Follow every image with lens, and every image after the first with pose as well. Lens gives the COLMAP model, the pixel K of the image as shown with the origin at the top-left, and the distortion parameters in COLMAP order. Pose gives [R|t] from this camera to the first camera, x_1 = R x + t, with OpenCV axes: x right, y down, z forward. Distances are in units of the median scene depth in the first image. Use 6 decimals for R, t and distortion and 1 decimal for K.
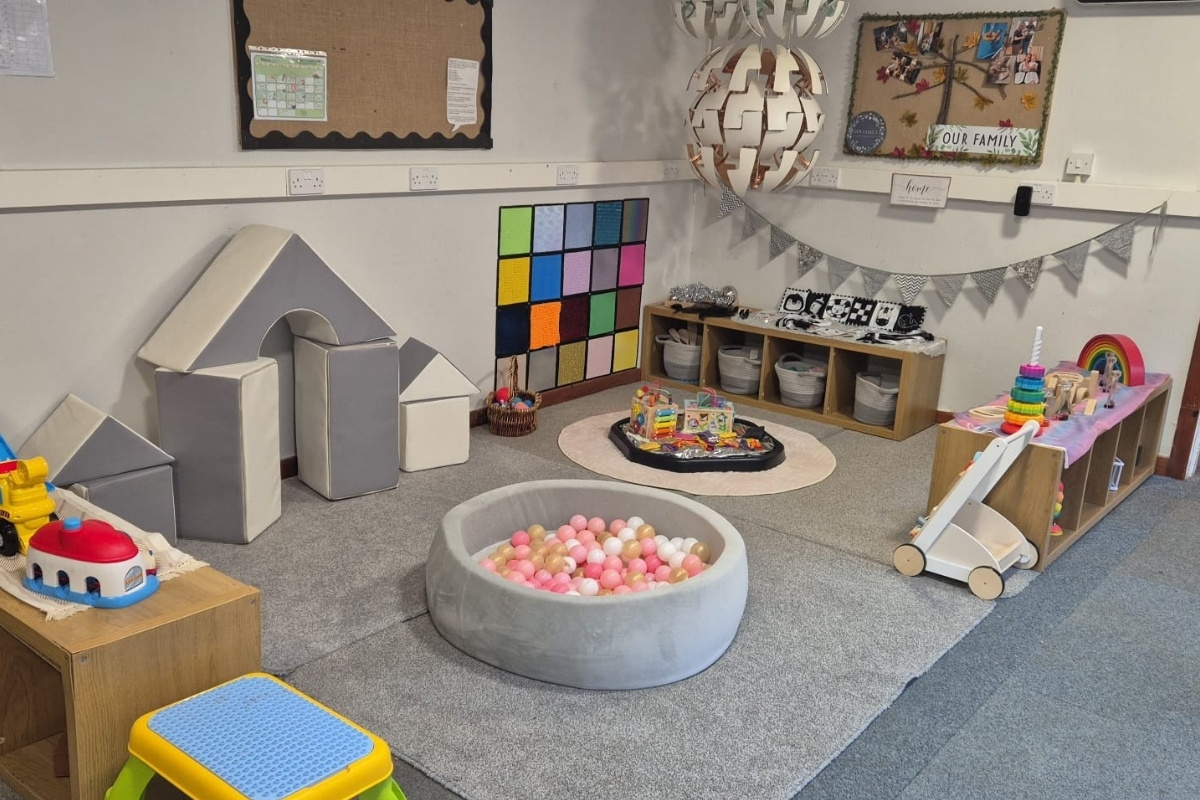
lens RADIAL K [[1031.5, 0, 593.8], [0, 1031.5, 403.3], [0, 0, 1]] dist [0.038601, 0.002441]
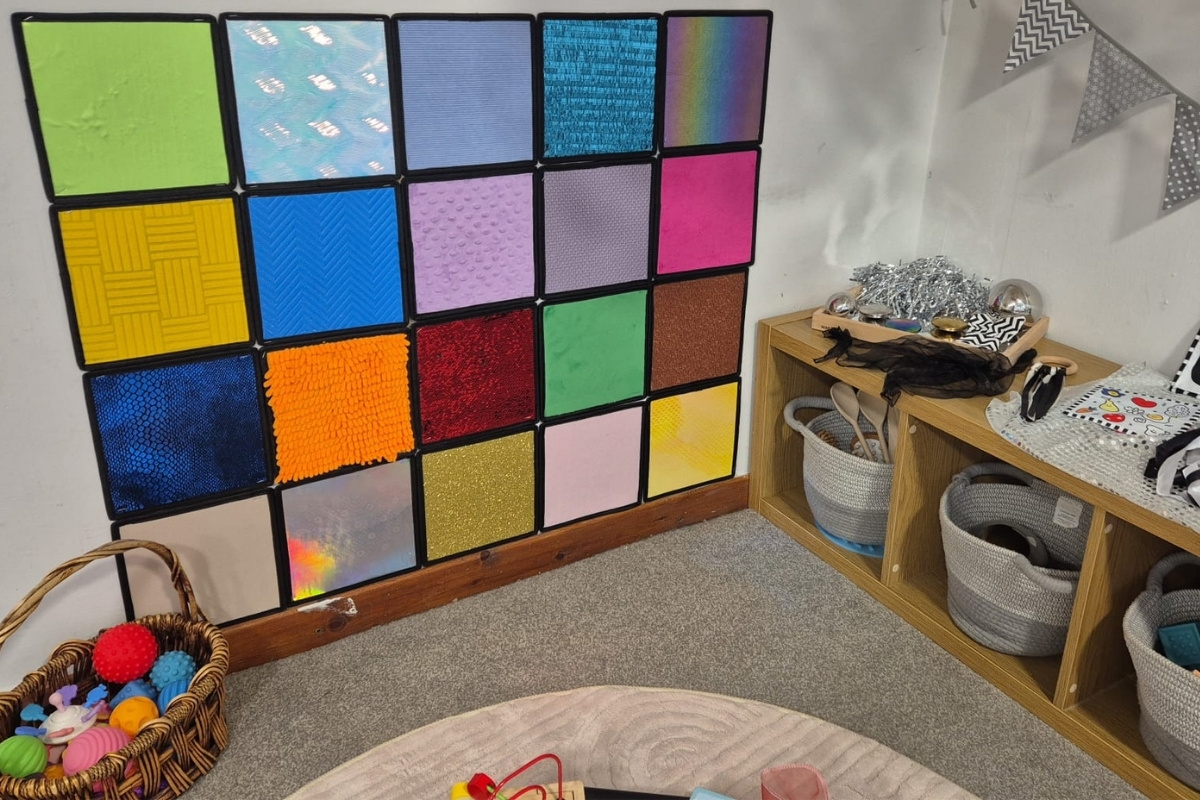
lens RADIAL K [[1031.5, 0, 601.9], [0, 1031.5, 367.8], [0, 0, 1]] dist [0.038601, 0.002441]
pose [[0.939250, 0.097869, -0.328984, 0.121716], [-0.068384, 0.992629, 0.100060, -0.113627], [0.336352, -0.071484, 0.939020, 0.654906]]
